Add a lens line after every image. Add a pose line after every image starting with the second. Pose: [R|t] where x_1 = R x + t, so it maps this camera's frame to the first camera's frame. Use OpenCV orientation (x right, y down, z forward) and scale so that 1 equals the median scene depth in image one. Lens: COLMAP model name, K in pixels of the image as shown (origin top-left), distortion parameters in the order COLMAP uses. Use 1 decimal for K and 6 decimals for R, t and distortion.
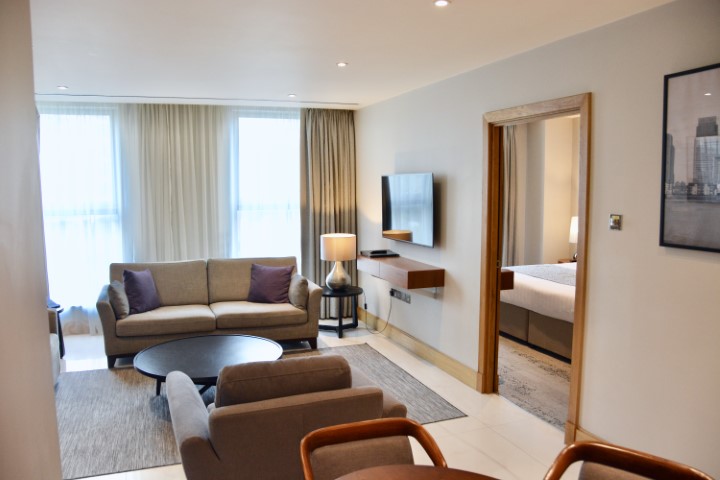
lens RADIAL K [[578.2, 0, 361.3], [0, 578.2, 240.7], [0, 0, 1]] dist [-0.143162, 0.088425]
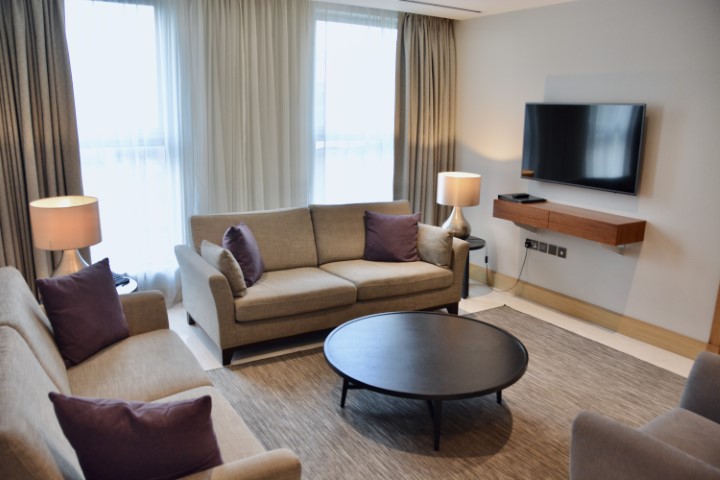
lens RADIAL K [[578.2, 0, 358.1], [0, 578.2, 242.8], [0, 0, 1]] dist [-0.143162, 0.088425]
pose [[0.980243, -0.021381, 0.196636, -0.370058], [-0.004135, 0.991708, 0.128445, -0.018842], [-0.197752, -0.126720, 0.972027, 0.246503]]
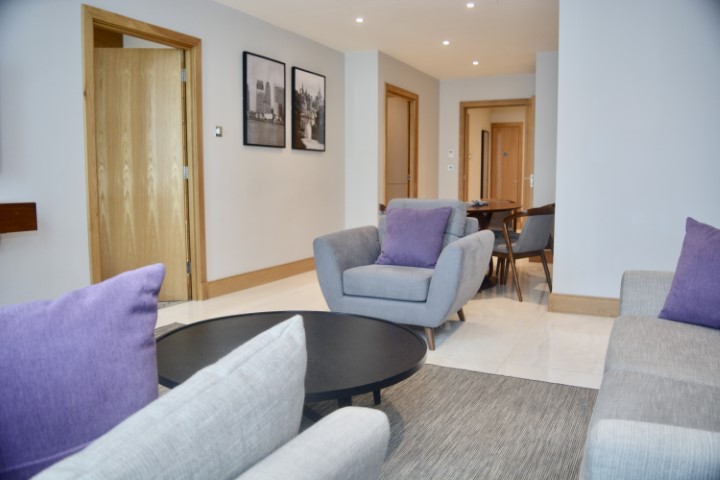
lens RADIAL K [[557.9, 0, 364.5], [0, 557.9, 240.6], [0, 0, 1]] dist [-0.096874, 0.021458]
pose [[-0.683157, -0.069602, 0.726947, -0.515749], [0.087993, 0.980349, 0.176557, 0.014453], [-0.724951, 0.184582, -0.663608, 0.961786]]
